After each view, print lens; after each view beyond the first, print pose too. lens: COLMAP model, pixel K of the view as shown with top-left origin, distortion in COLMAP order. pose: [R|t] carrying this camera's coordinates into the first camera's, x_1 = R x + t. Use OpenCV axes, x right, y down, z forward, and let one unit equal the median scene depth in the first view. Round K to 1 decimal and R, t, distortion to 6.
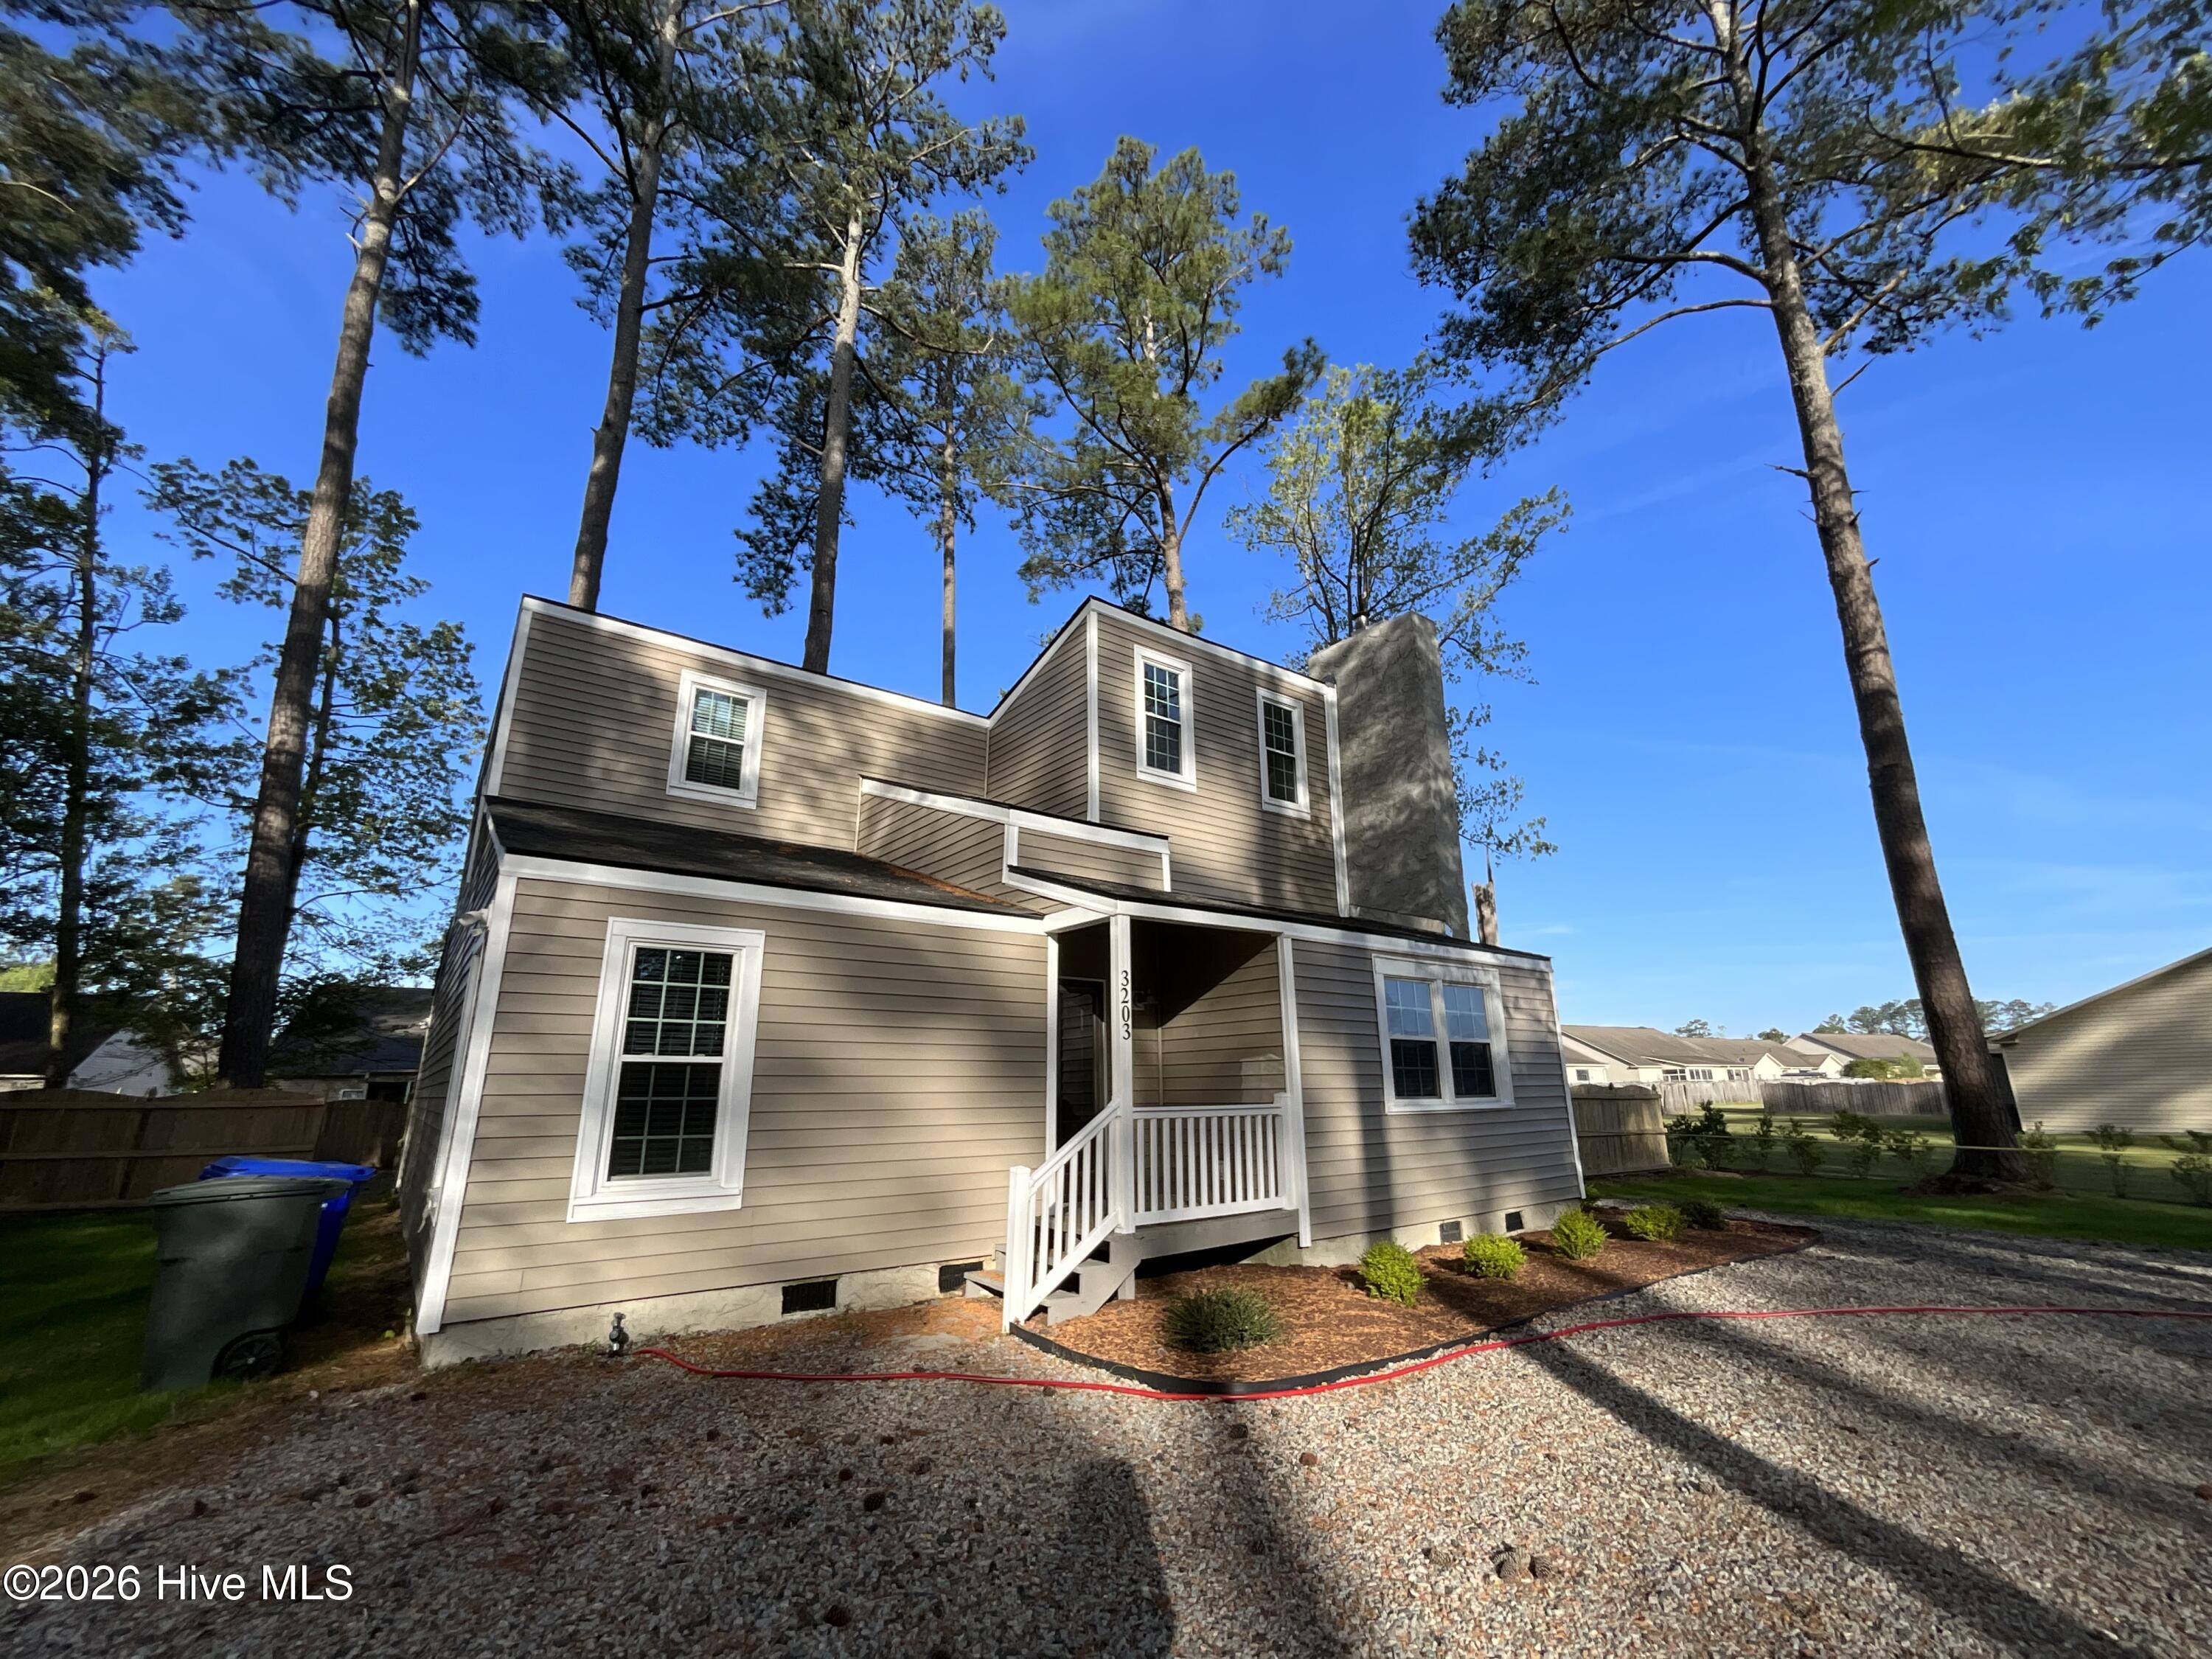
lens RADIAL K [[904.9, 0, 1115.2], [0, 904.9, 835.2], [0, 0, 1]] dist [-0.002618, 0.005879]
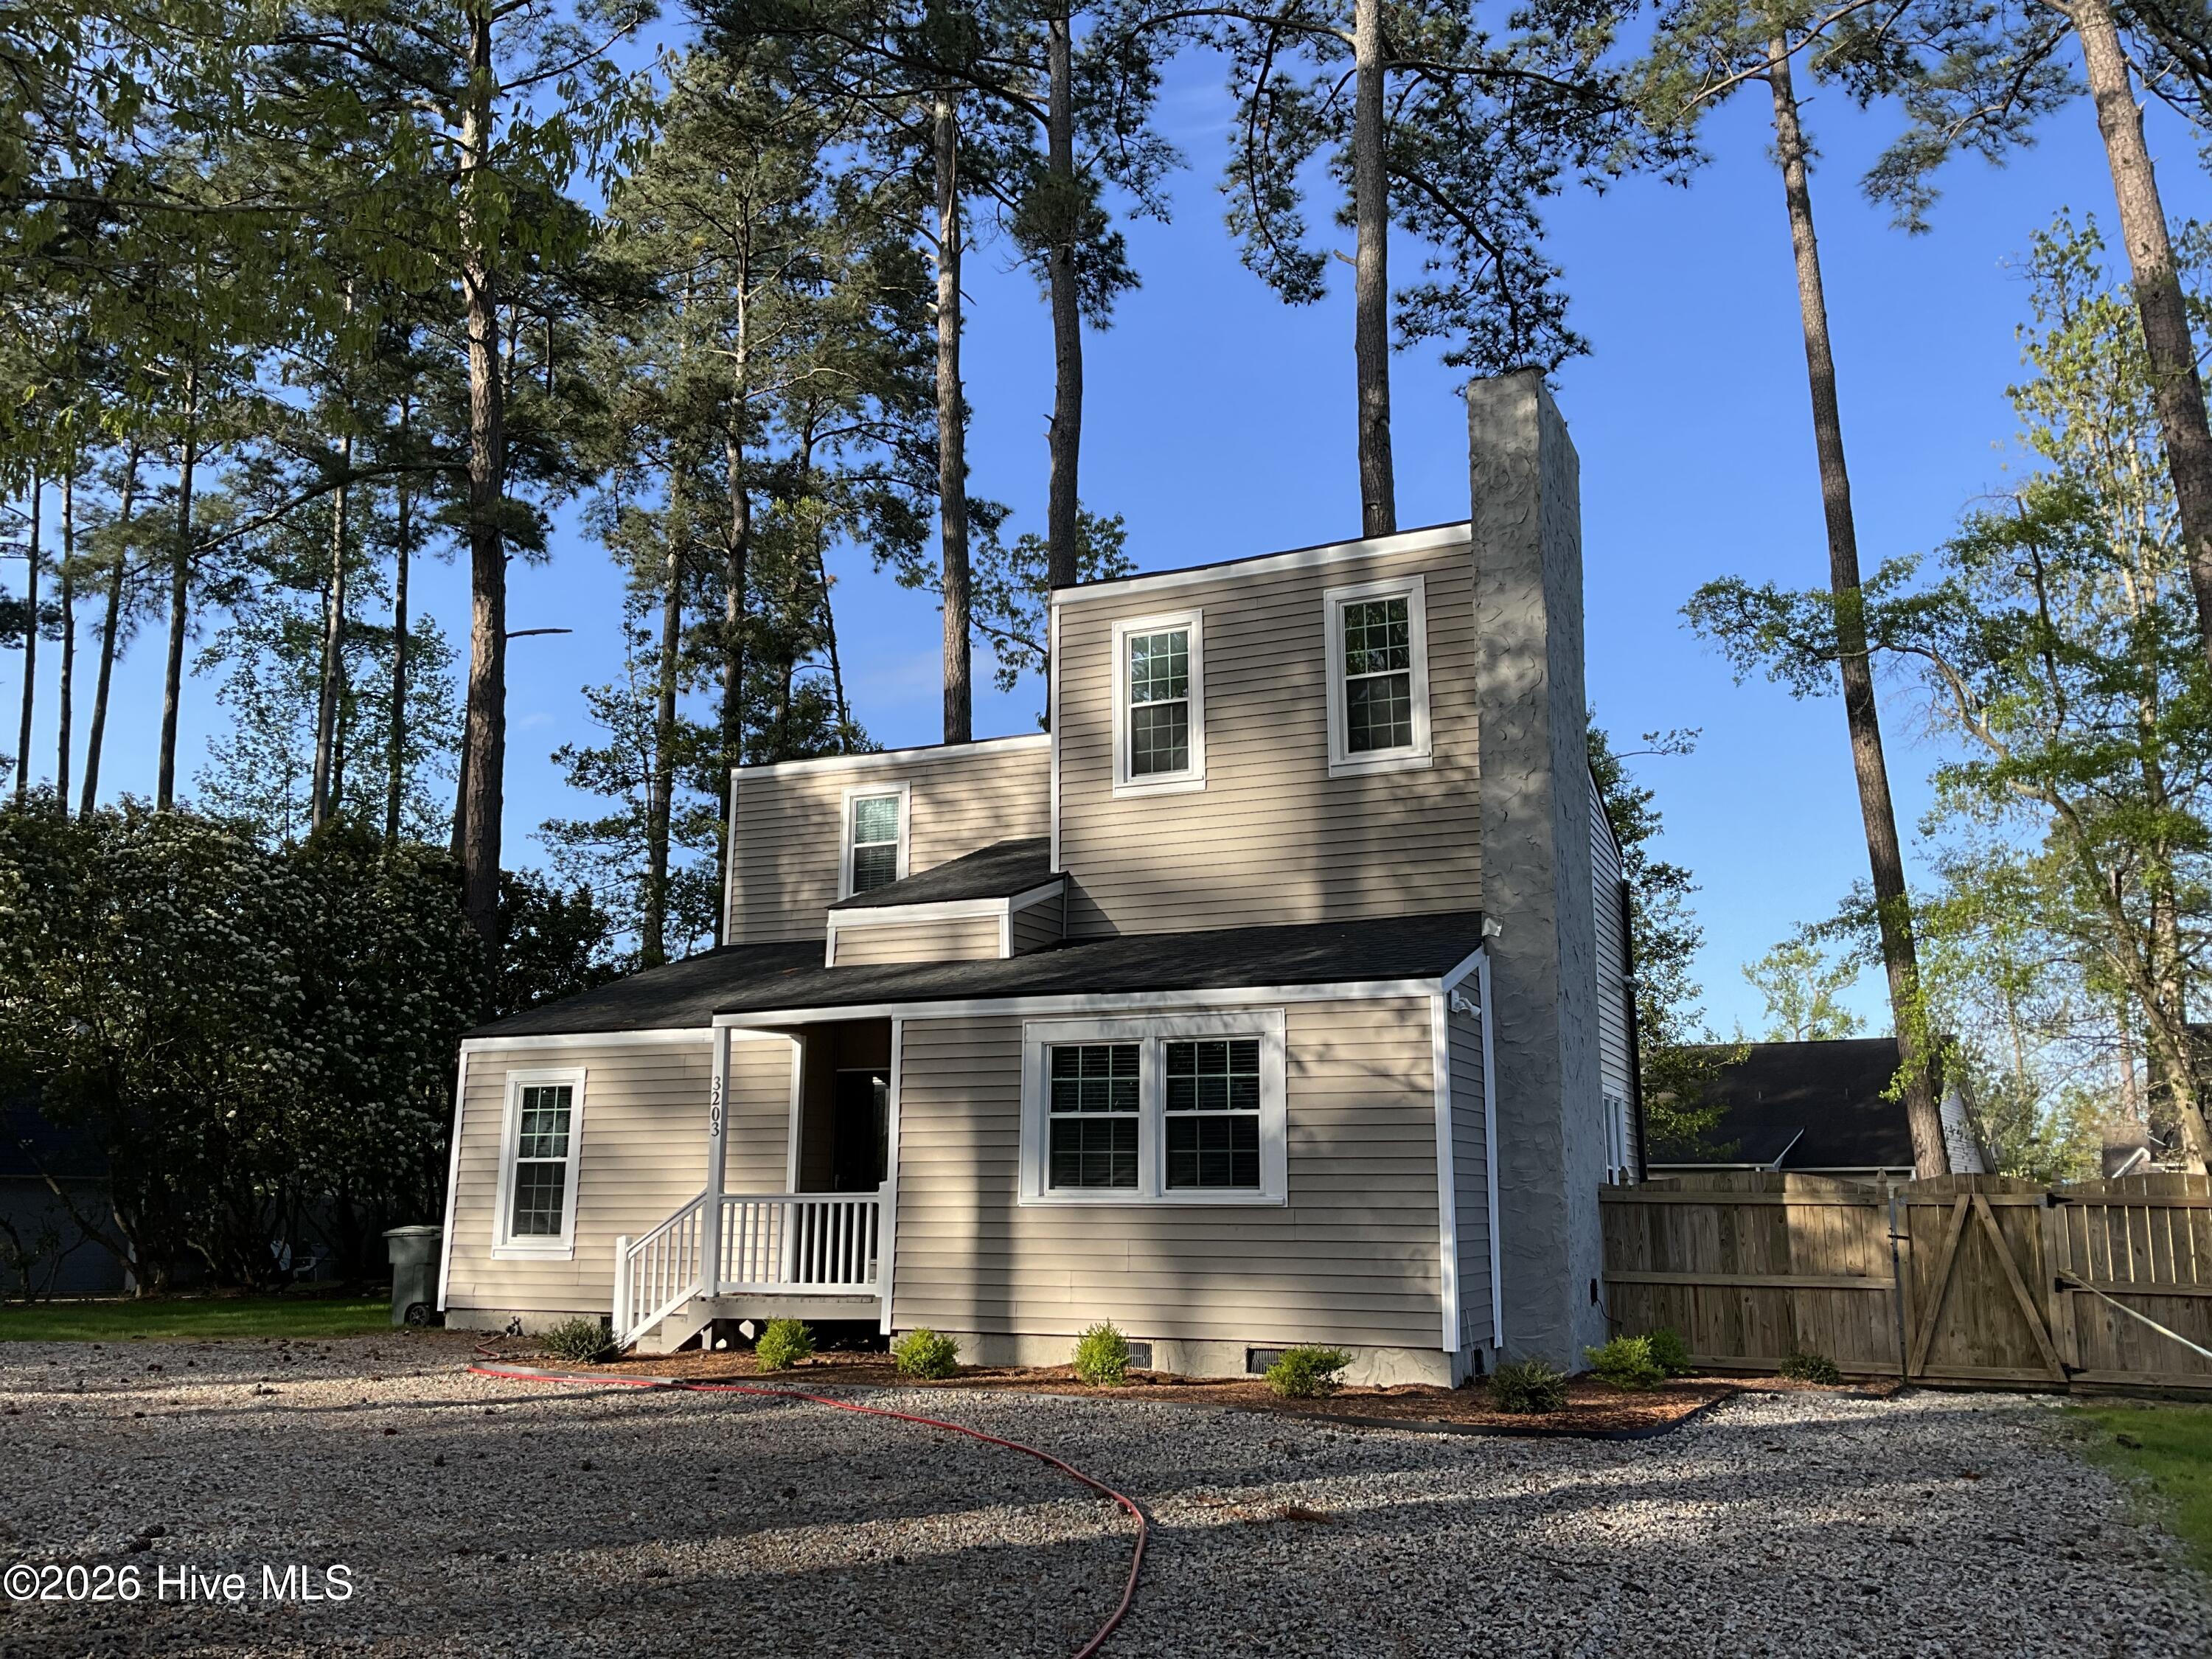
lens RADIAL K [[1783.6, 0, 1106.0], [0, 1783.6, 829.5], [0, 0, 1]] dist [0.139491, -0.285850]
pose [[0.483895, -0.169677, -0.858519, 1.639526], [0.230558, 0.971083, -0.061972, 0.072647], [0.844209, -0.167951, 0.509023, 0.222060]]
